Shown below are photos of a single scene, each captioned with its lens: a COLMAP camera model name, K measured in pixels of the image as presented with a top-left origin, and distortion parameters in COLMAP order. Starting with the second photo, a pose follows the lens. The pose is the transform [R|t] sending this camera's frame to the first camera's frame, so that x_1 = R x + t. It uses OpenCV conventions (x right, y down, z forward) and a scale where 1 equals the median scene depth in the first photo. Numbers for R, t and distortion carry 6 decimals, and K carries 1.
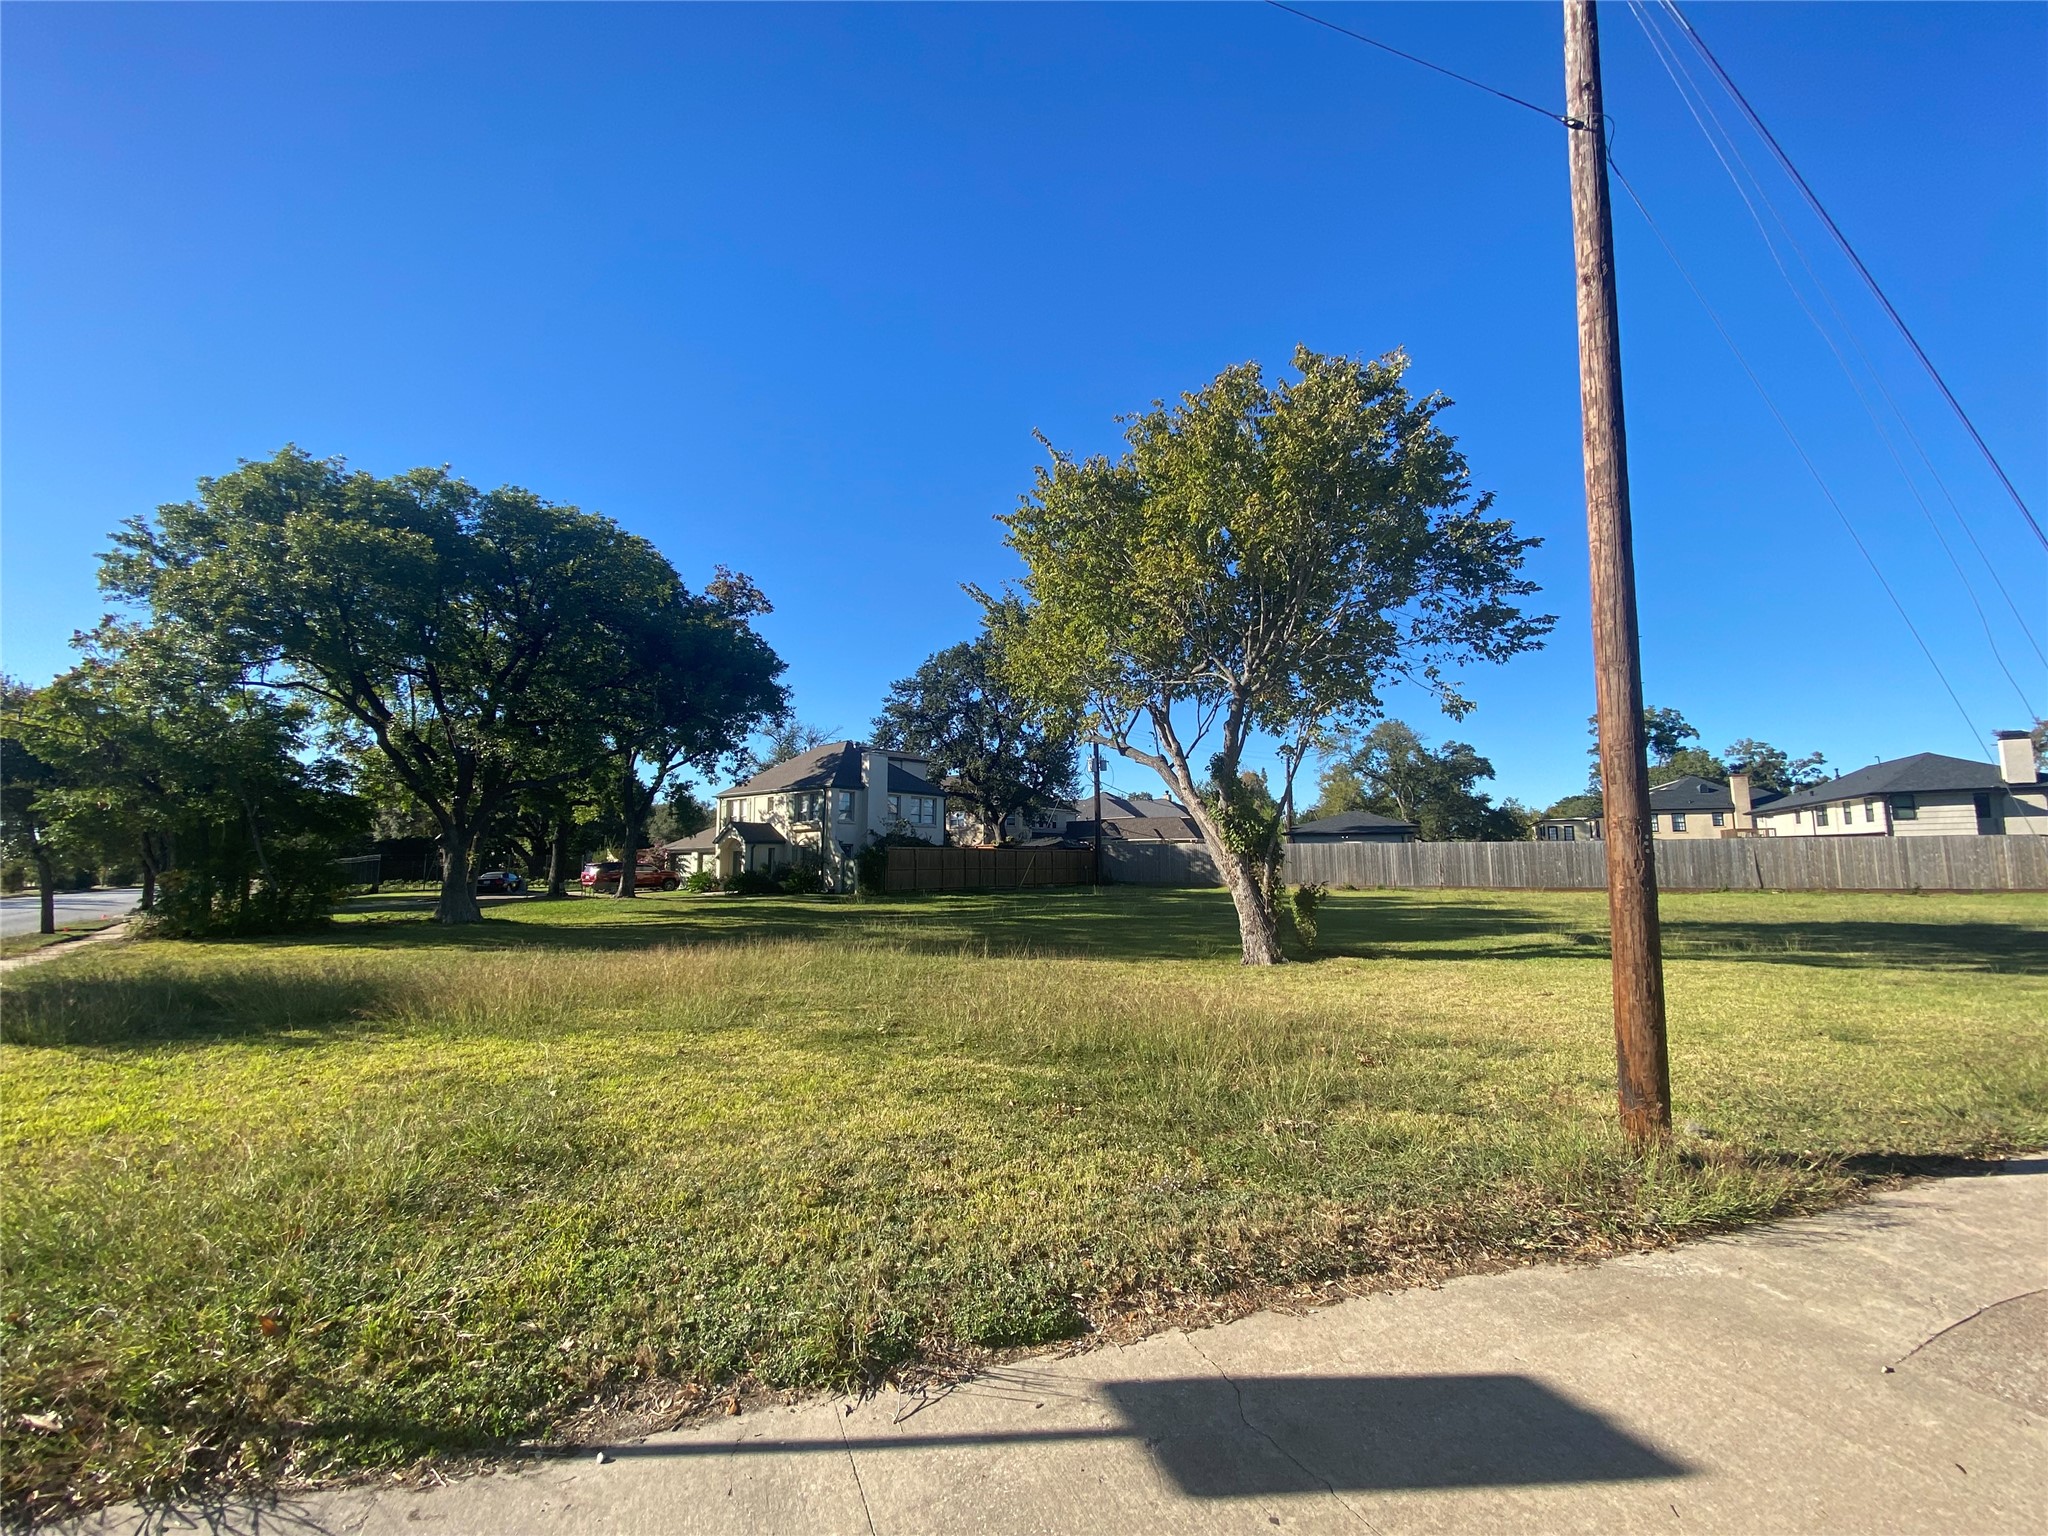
lens RADIAL K [[825.8, 0, 1015.9], [0, 825.8, 773.1], [0, 0, 1]] dist [0.016369, -0.019189]
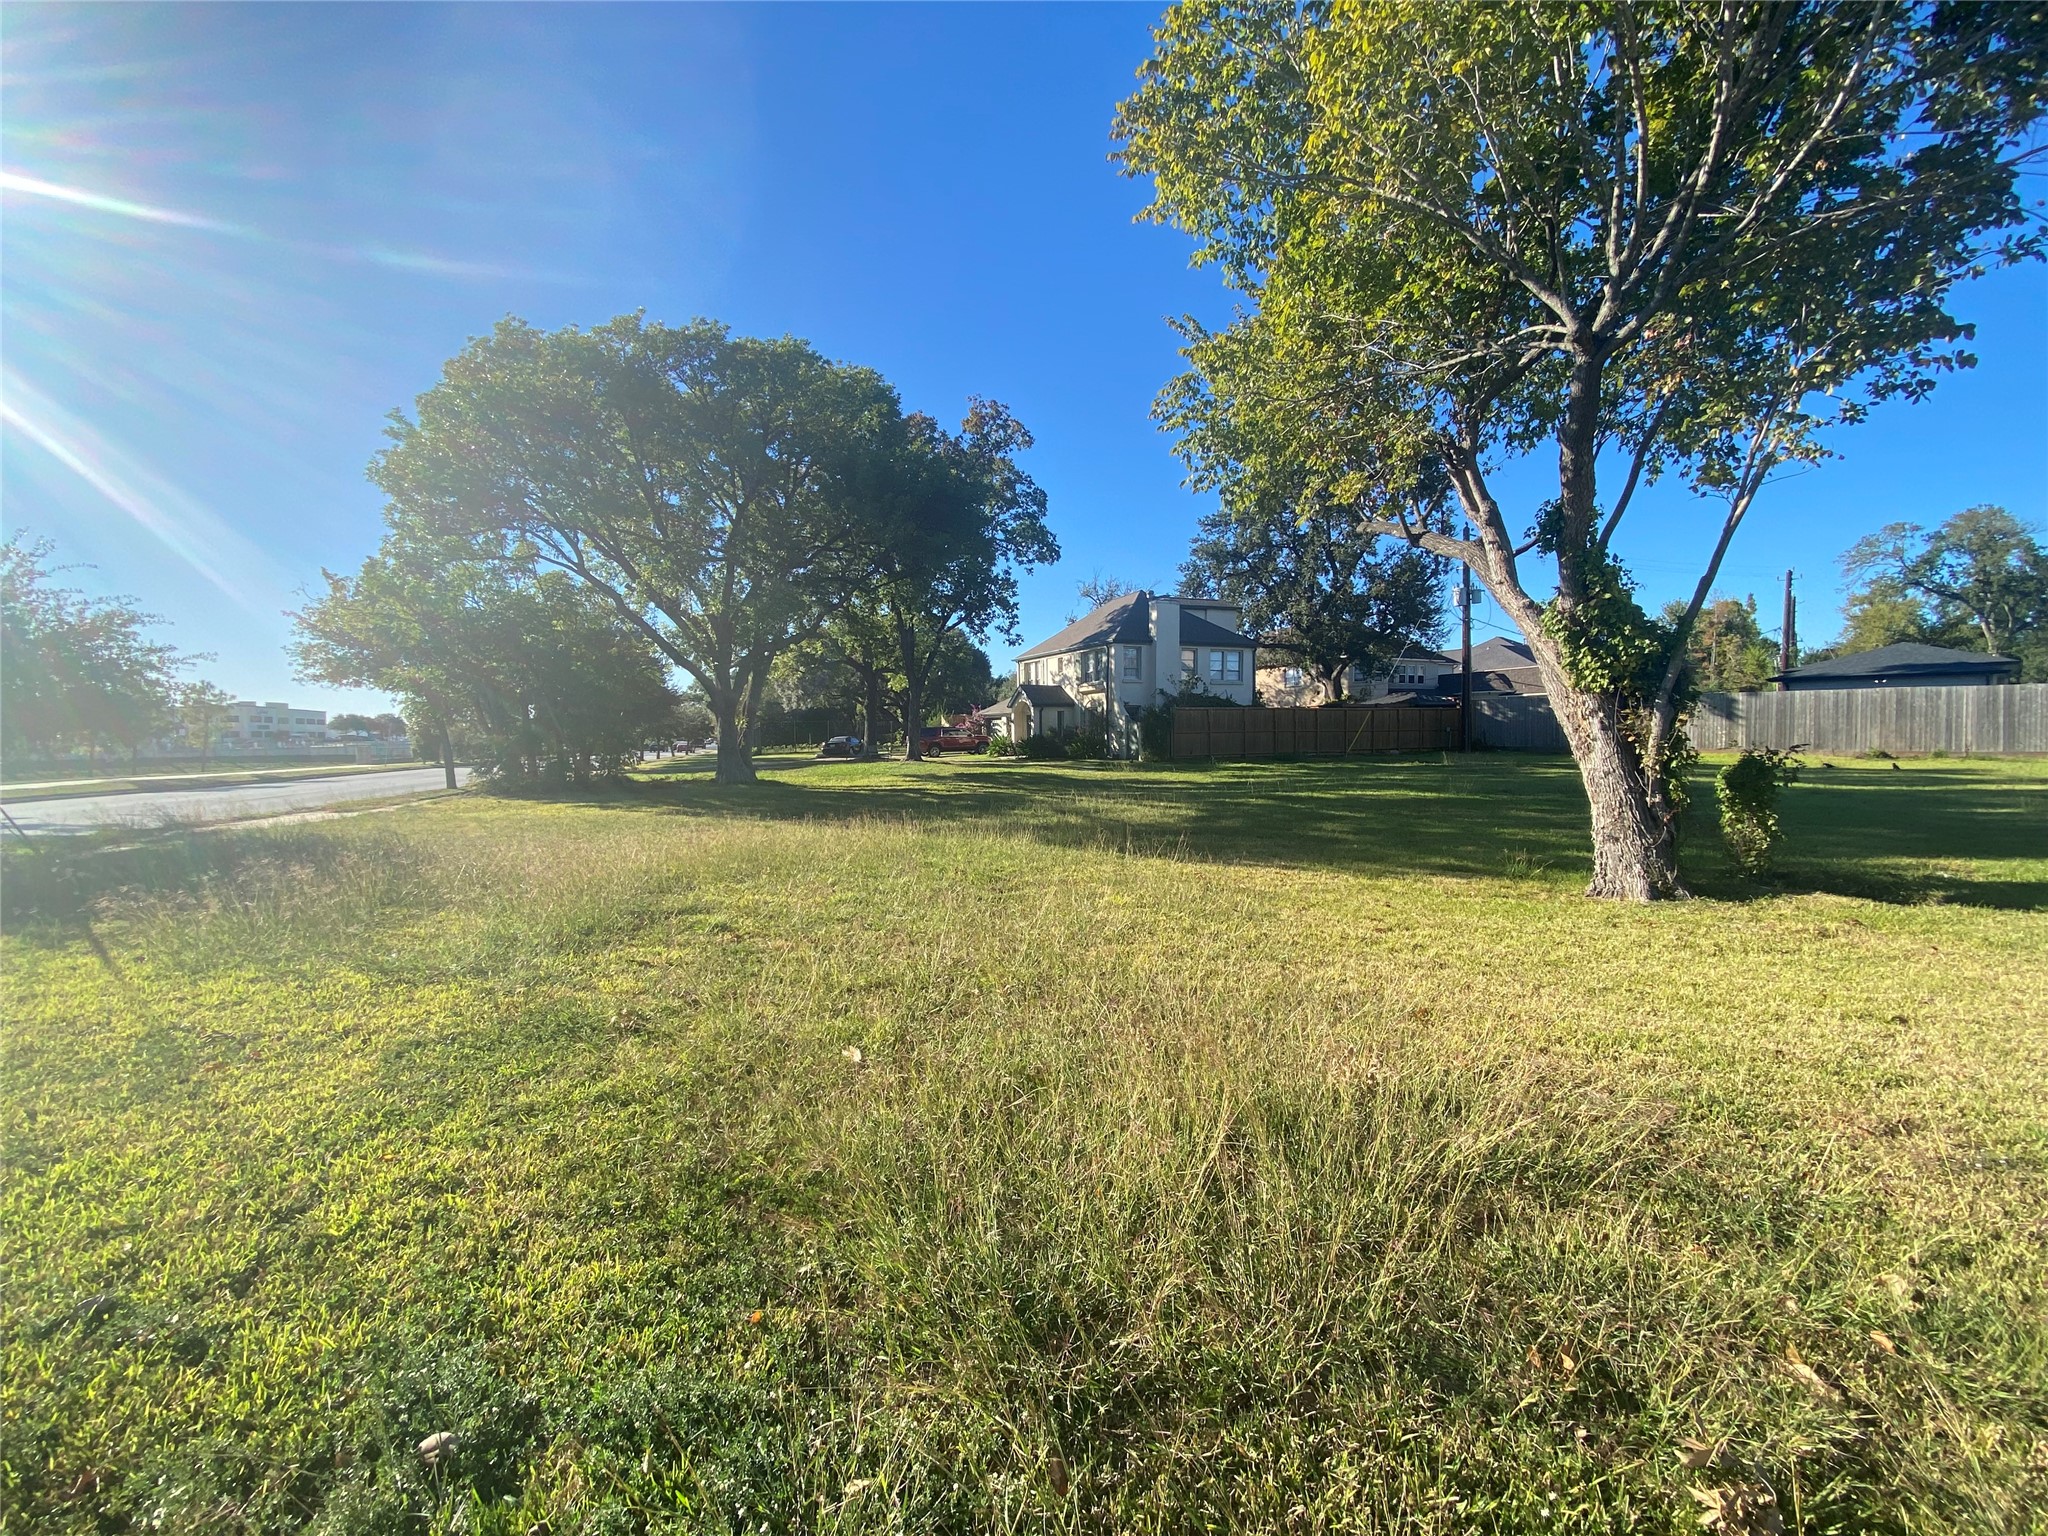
lens RADIAL K [[818.8, 0, 1024.0], [0, 818.8, 768.0], [0, 0, 1]] dist [0.037615, -0.028455]
pose [[0.907566, 0.010847, -0.419769, 0.059924], [0.054668, 0.988106, 0.143728, 0.017874], [0.416335, -0.153391, 0.896179, 0.133568]]
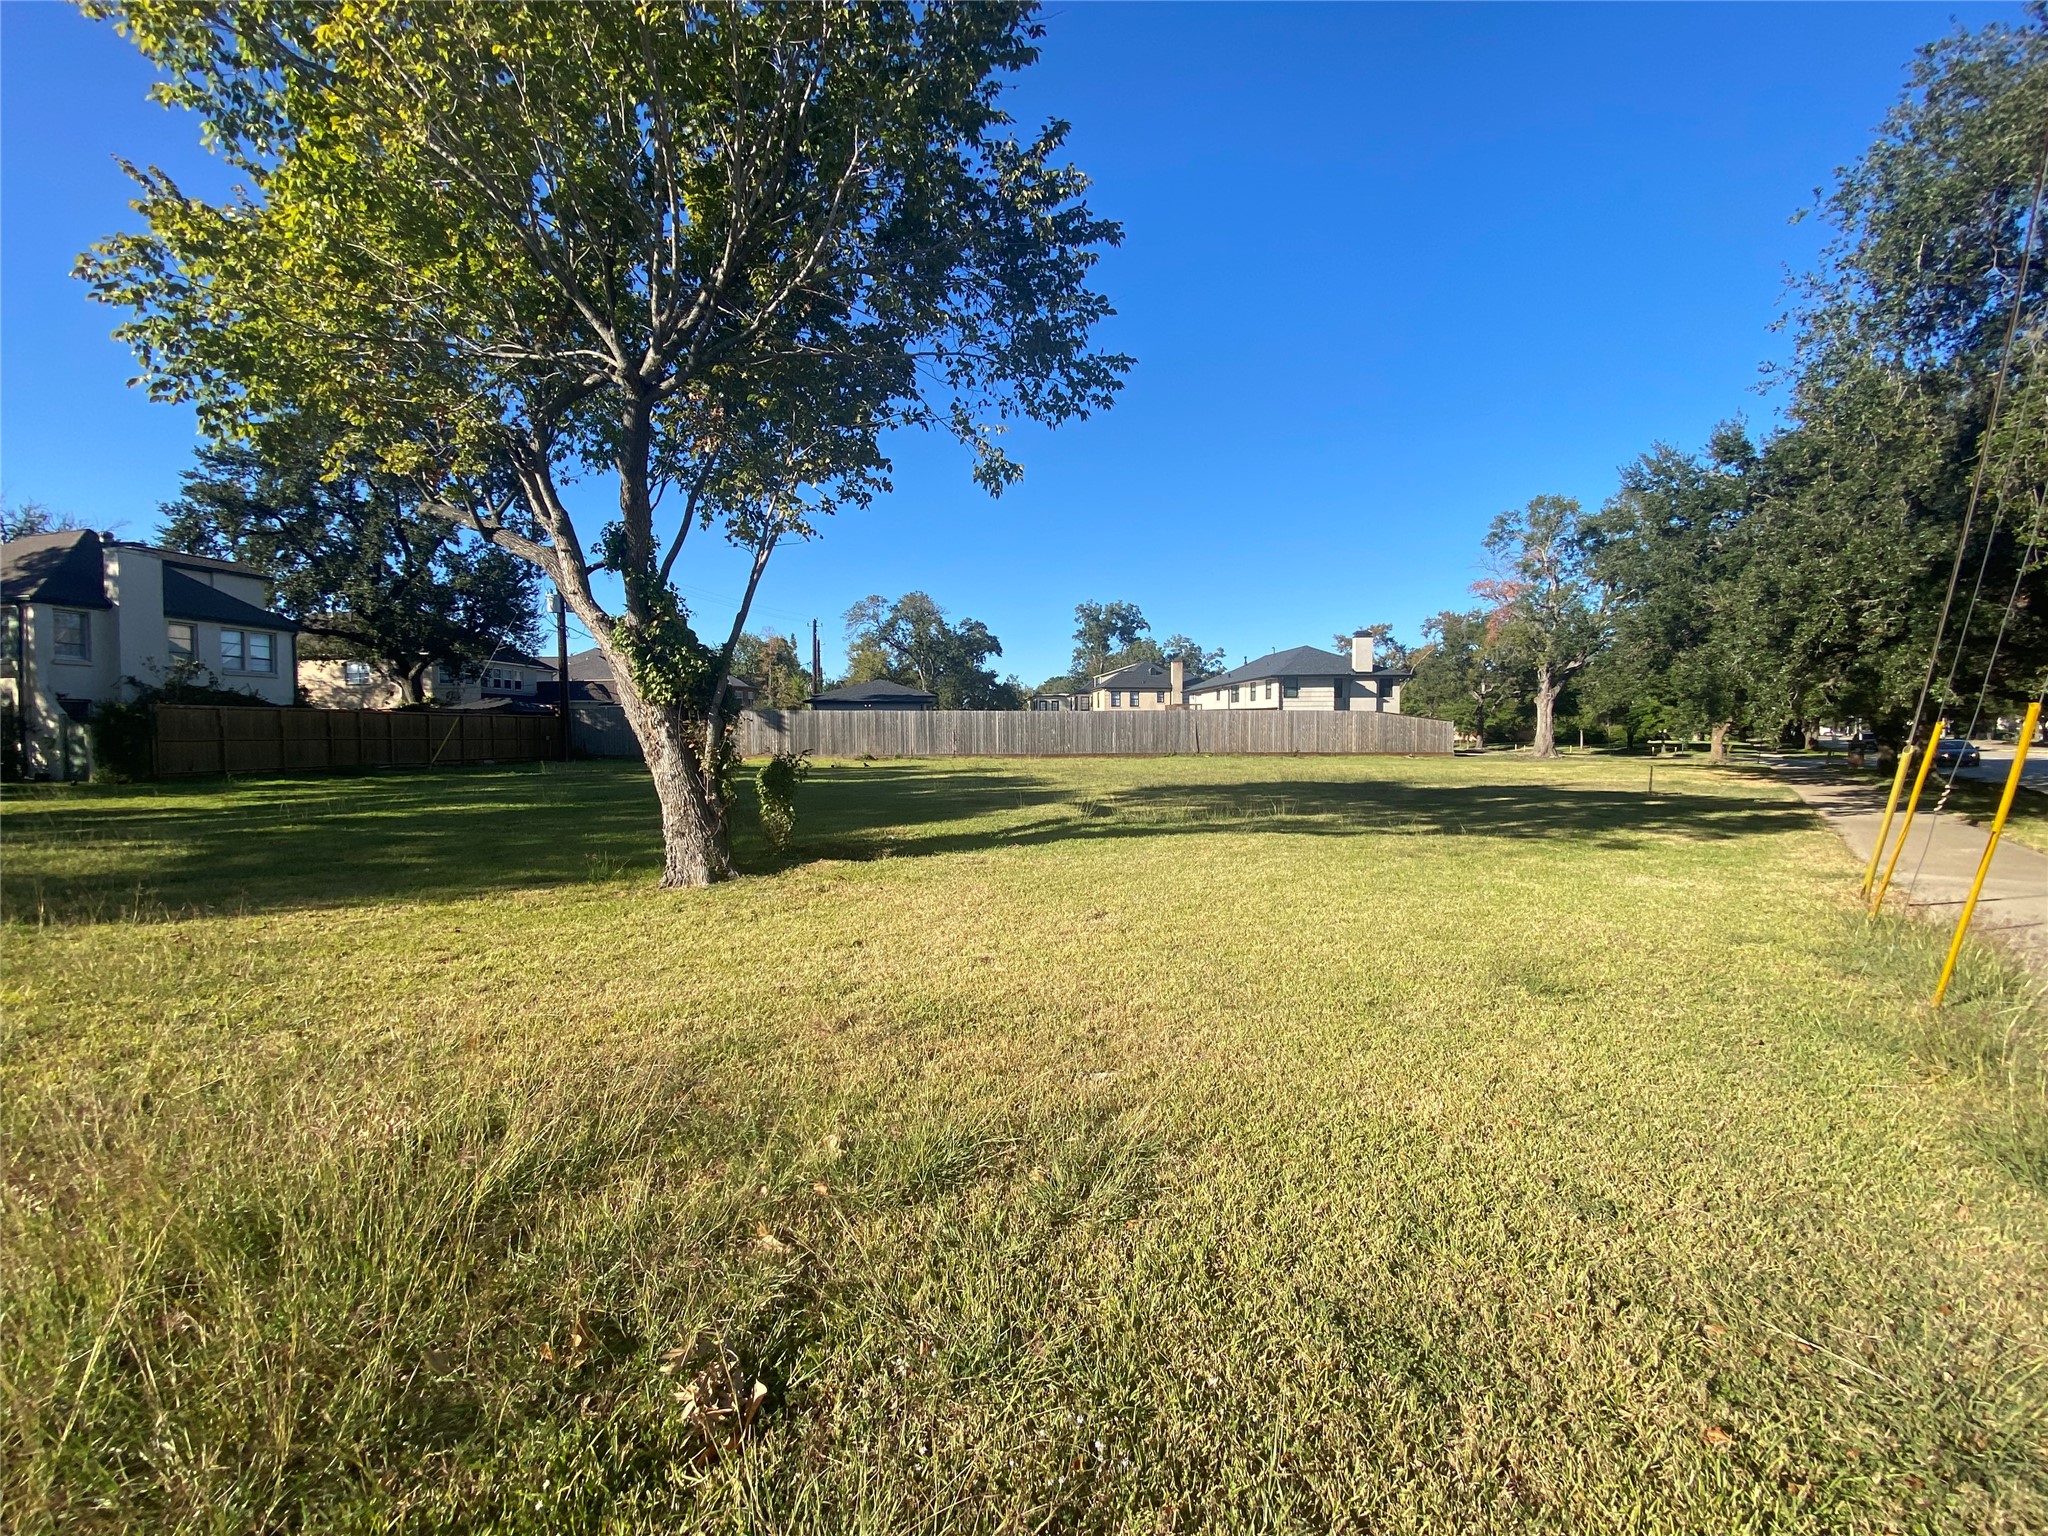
lens RADIAL K [[825.8, 0, 1015.9], [0, 825.8, 773.1], [0, 0, 1]] dist [0.016369, -0.019189]
pose [[0.854254, -0.025394, 0.519235, 0.066756], [-0.055068, 0.988766, 0.138957, 0.018318], [-0.516931, -0.147298, 0.843259, 0.133546]]
